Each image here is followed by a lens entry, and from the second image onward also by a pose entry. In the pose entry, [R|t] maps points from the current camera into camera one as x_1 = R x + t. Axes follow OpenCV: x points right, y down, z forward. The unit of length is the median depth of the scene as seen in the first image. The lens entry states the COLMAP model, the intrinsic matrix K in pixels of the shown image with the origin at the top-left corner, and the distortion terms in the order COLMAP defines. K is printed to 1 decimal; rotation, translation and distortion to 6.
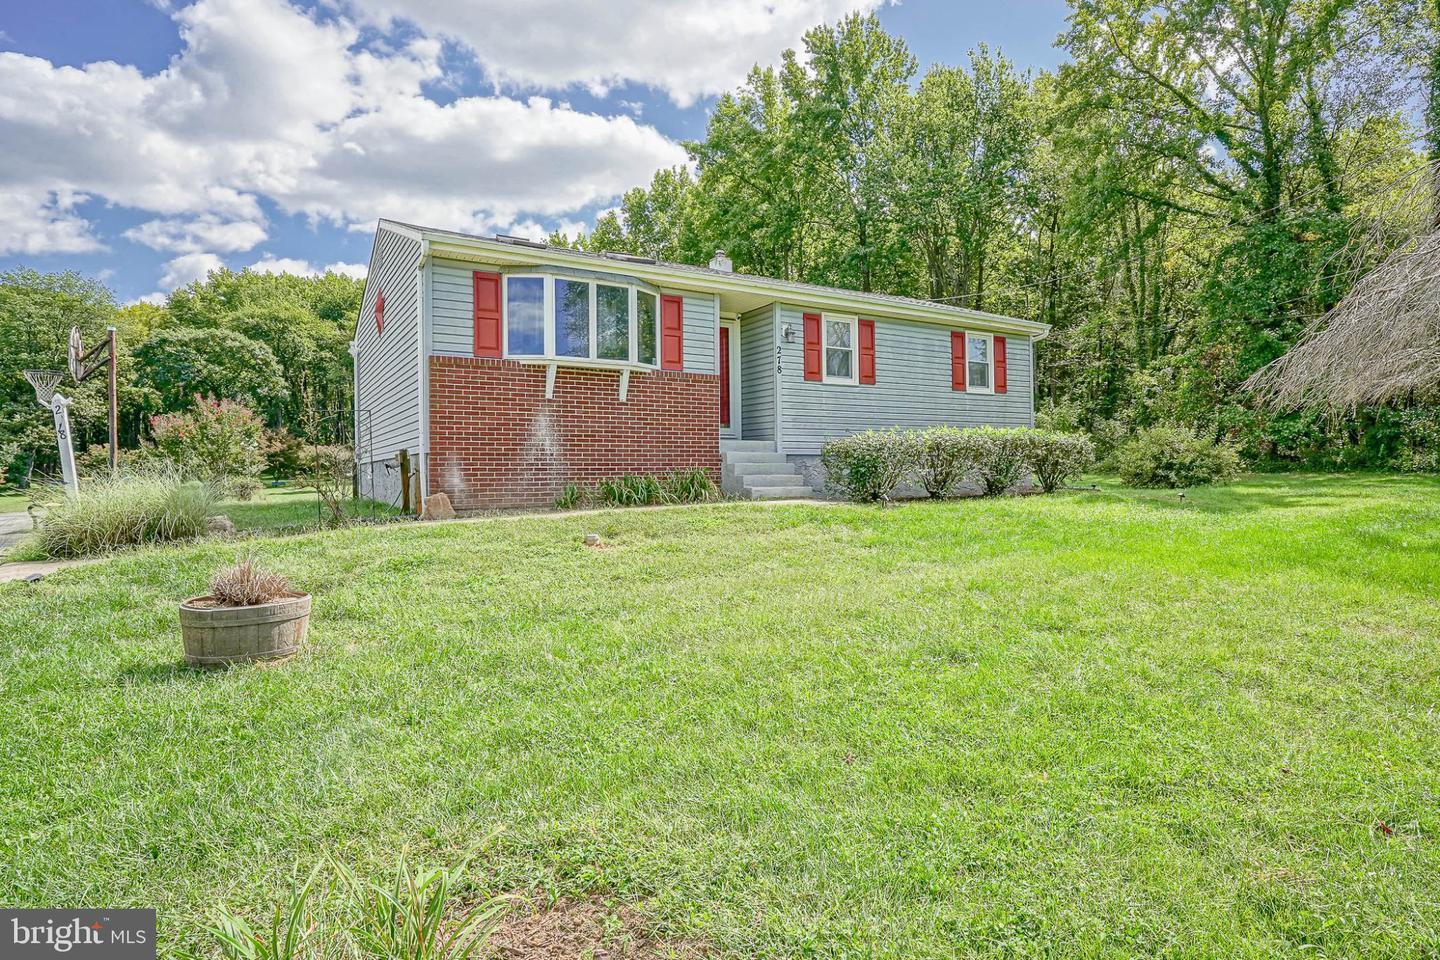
lens RADIAL K [[820.8, 0, 761.2], [0, 820.8, 479.8], [0, 0, 1]] dist [-0.006043, -0.000535]
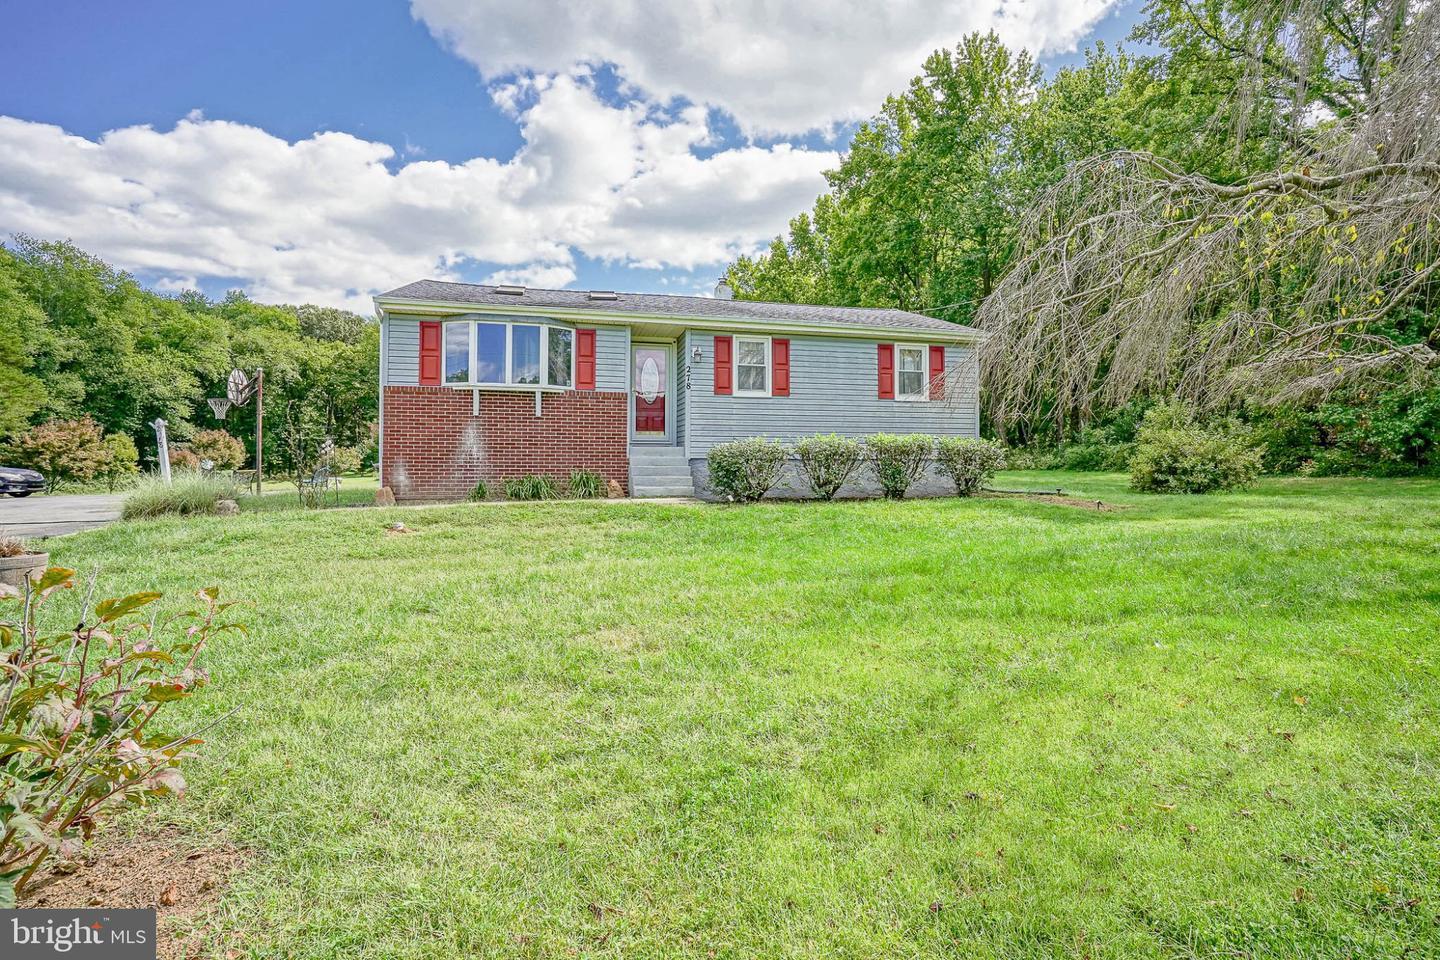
lens RADIAL K [[696.5, 0, 715.7], [0, 696.5, 485.3], [0, 0, 1]] dist [-0.006113, 0.005774]
pose [[0.940316, 0.027497, -0.339190, 0.387817], [-0.016697, 0.999258, 0.034719, -0.026597], [0.339893, -0.026983, 0.940077, 0.069325]]
